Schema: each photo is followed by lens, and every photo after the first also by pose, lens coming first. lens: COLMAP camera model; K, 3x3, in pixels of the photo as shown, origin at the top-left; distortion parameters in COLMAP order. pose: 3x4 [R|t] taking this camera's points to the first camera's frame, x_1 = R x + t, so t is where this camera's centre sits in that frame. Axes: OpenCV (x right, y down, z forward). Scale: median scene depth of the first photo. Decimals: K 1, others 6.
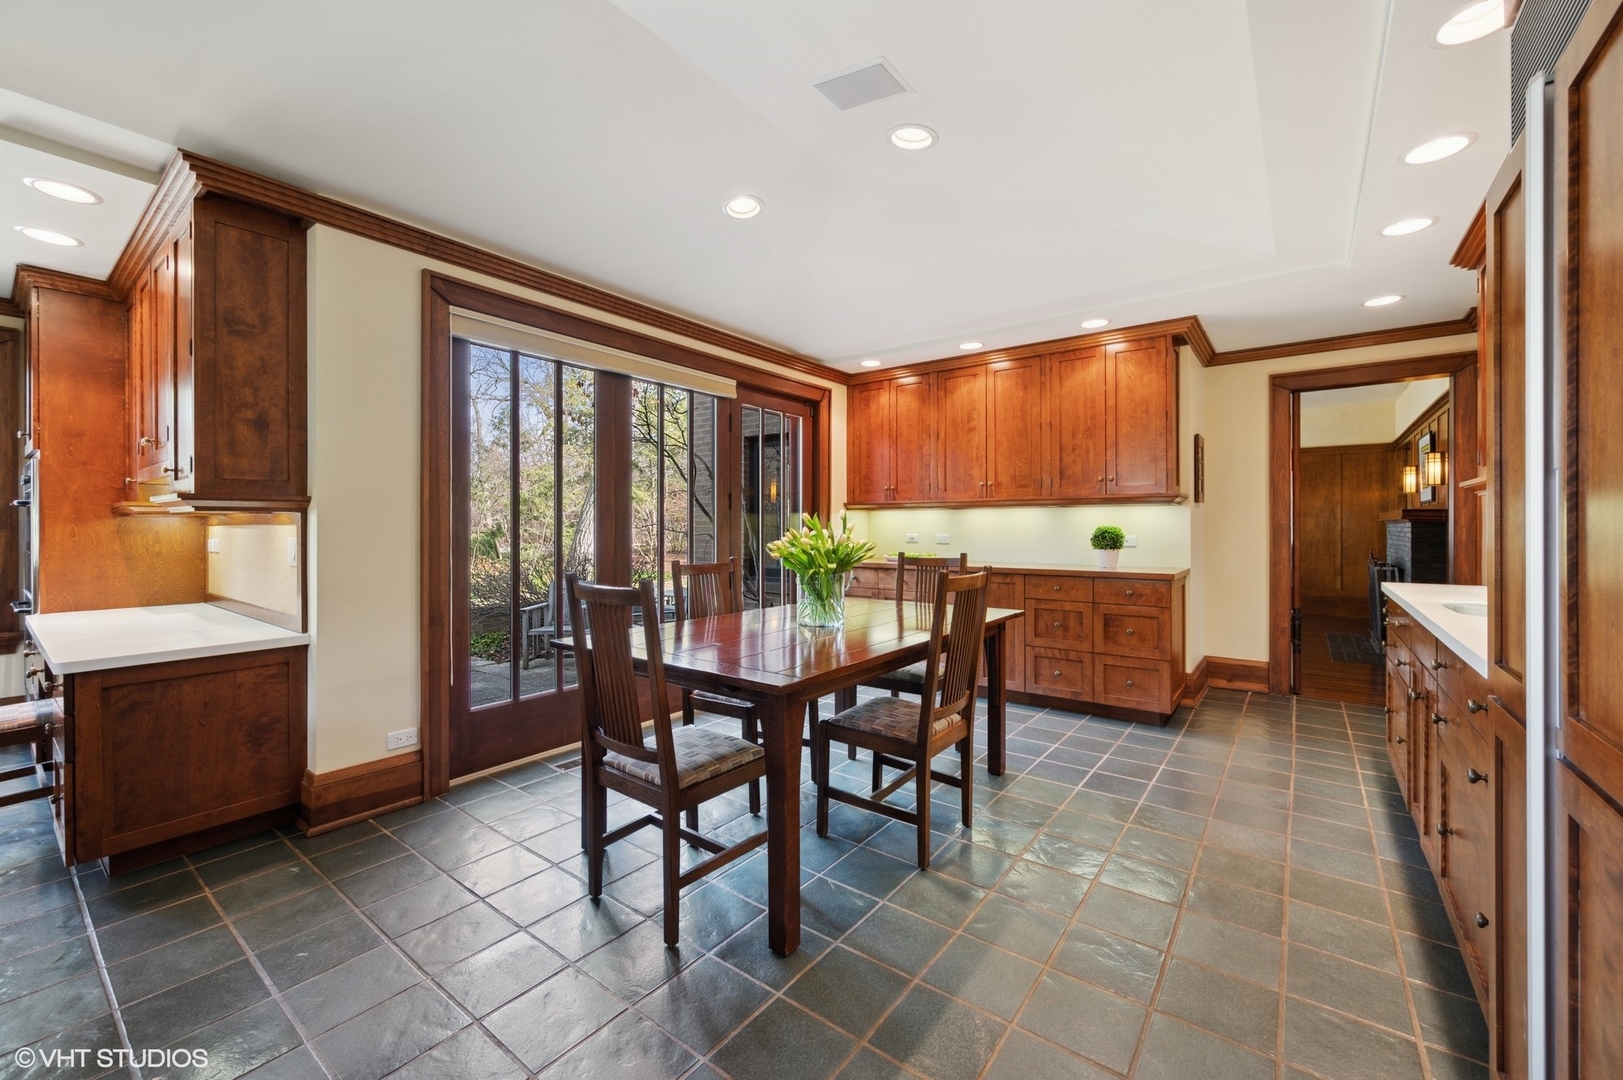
lens RADIAL K [[642.2, 0, 806.5], [0, 642.2, 528.9], [0, 0, 1]] dist [-0.001783, -0.000178]
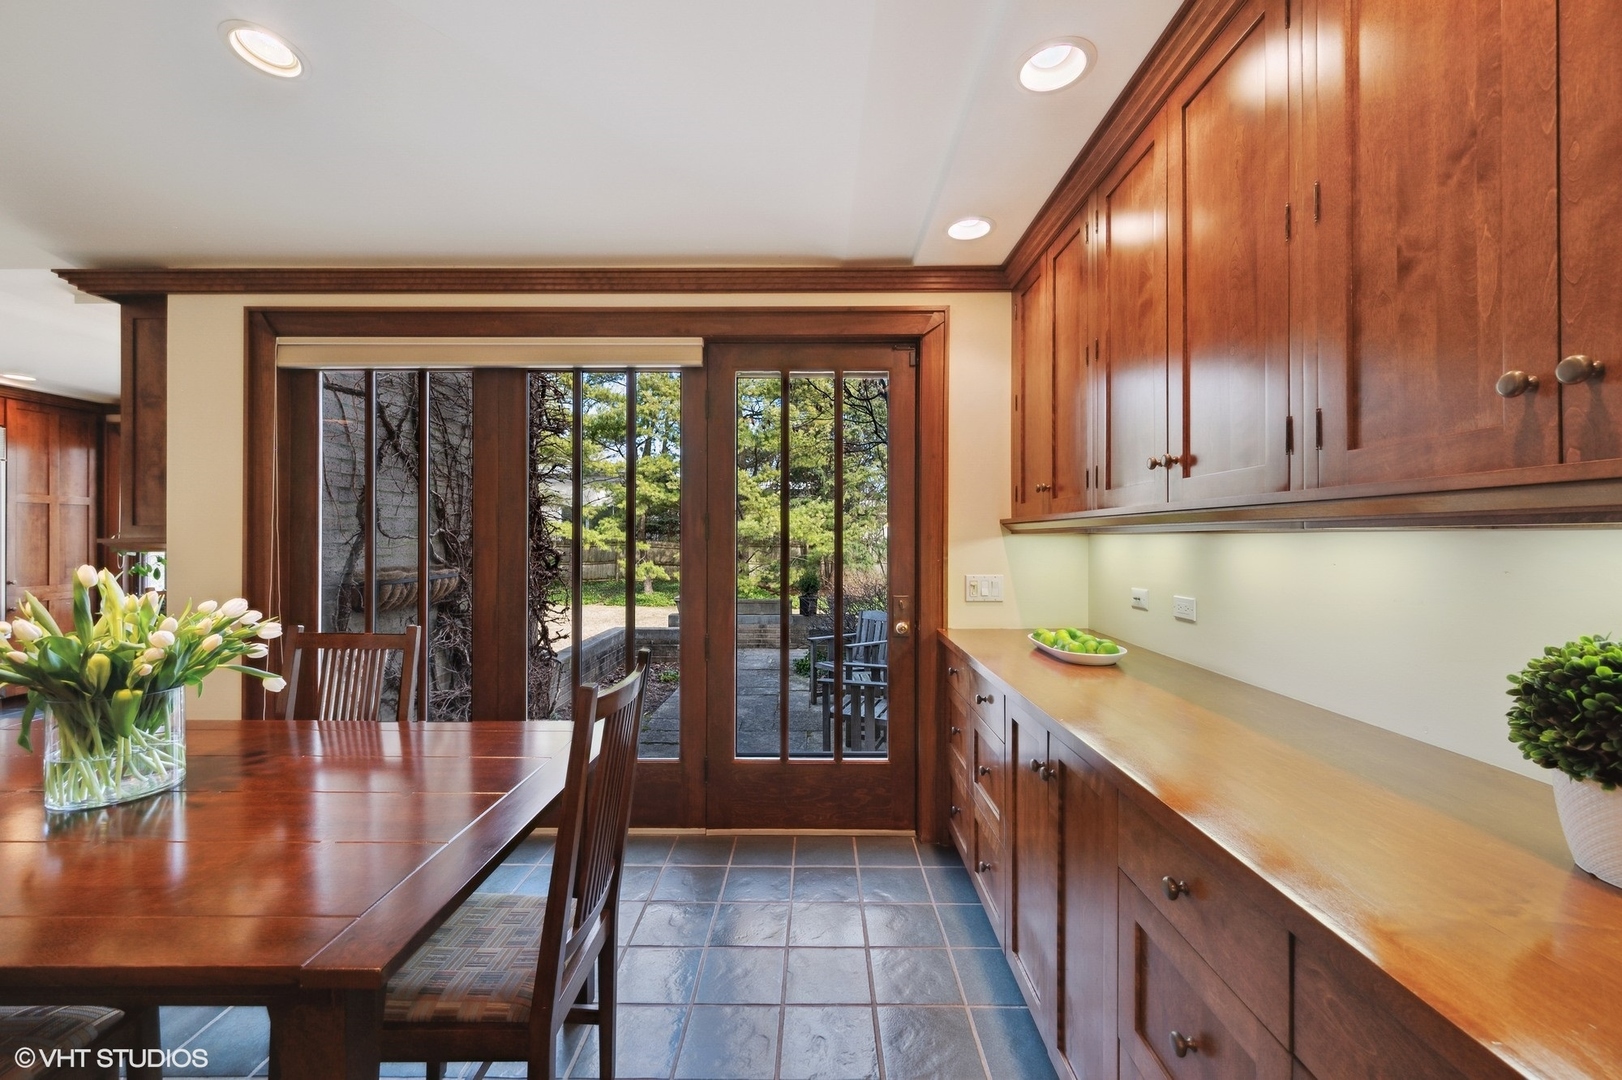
lens RADIAL K [[639.0, 0, 810.0], [0, 639.0, 539.3], [0, 0, 1]] dist [-0.001590, 0.000193]
pose [[0.600549, 0.003290, -0.799581, 0.541172], [-0.006381, 0.999979, -0.000678, -0.034861], [0.799562, 0.005509, 0.600558, 0.819044]]
